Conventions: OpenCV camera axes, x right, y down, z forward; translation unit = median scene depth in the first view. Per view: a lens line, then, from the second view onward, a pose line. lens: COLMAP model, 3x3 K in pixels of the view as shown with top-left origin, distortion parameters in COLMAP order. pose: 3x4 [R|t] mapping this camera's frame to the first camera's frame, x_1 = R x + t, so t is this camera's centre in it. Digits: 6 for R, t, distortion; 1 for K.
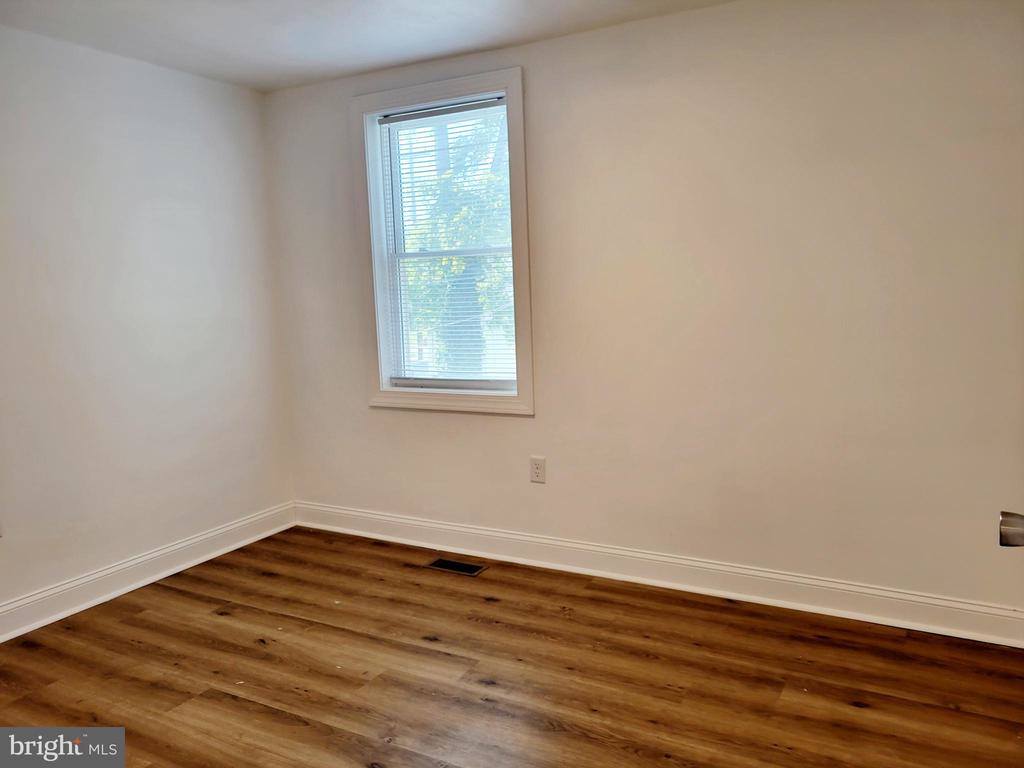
lens RADIAL K [[767.7, 0, 511.8], [0, 767.7, 392.8], [0, 0, 1]] dist [0.007567, 0.003411]
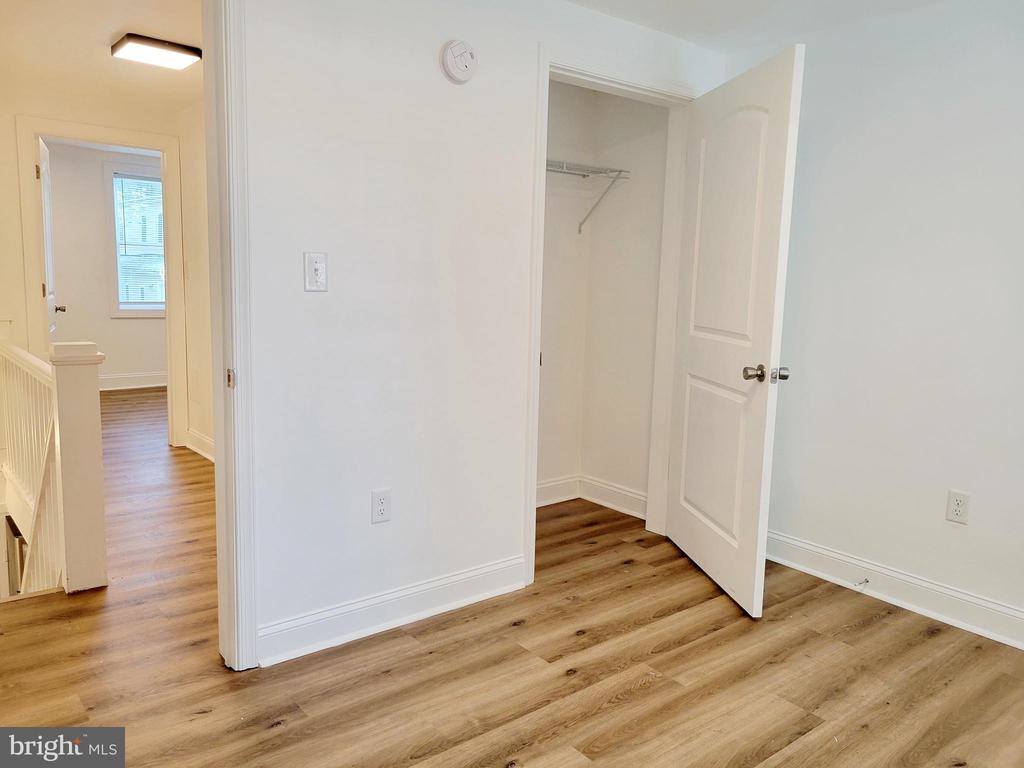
lens RADIAL K [[767.7, 0, 513.3], [0, 767.7, 380.7], [0, 0, 1]] dist [0.007567, 0.003411]
pose [[-0.384454, 0.151443, -0.910637, 0.481169], [-0.136046, 0.966386, 0.218150, -0.143370], [0.913064, 0.207757, -0.350928, 0.827401]]
